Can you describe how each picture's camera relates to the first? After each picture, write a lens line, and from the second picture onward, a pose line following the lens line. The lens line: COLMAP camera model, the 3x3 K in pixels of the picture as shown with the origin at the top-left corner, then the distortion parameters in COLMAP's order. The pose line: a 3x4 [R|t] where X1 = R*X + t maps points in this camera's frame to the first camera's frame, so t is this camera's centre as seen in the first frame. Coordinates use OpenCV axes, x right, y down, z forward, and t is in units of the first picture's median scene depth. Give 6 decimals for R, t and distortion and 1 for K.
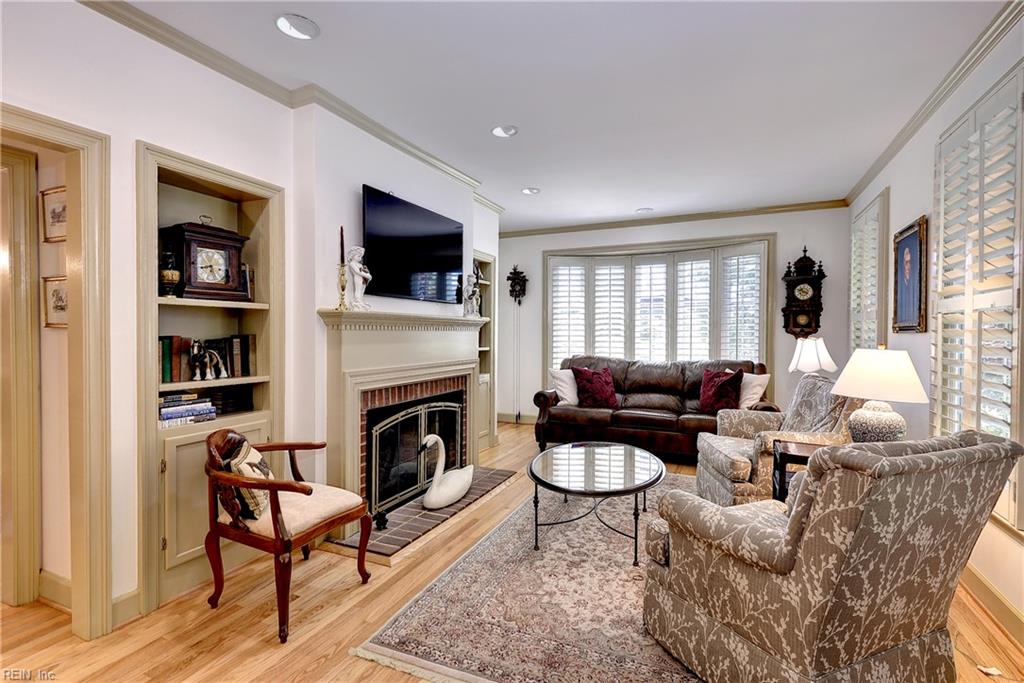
lens RADIAL K [[474.3, 0, 503.8], [0, 474.3, 340.5], [0, 0, 1]] dist [0.021365, -0.011292]
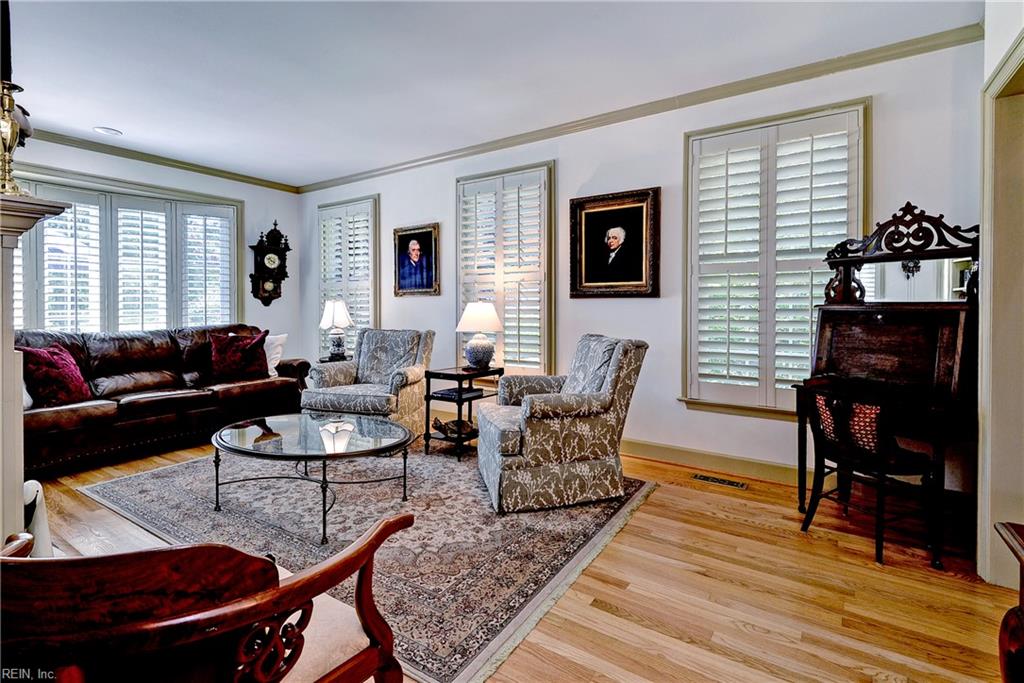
lens RADIAL K [[474.3, 0, 493.5], [0, 474.3, 310.6], [0, 0, 1]] dist [0.021365, -0.011292]
pose [[0.185893, -0.007847, 0.982539, -0.373979], [0.017245, 0.999840, 0.004723, 0.017738], [-0.982419, 0.016066, 0.185999, 0.294683]]
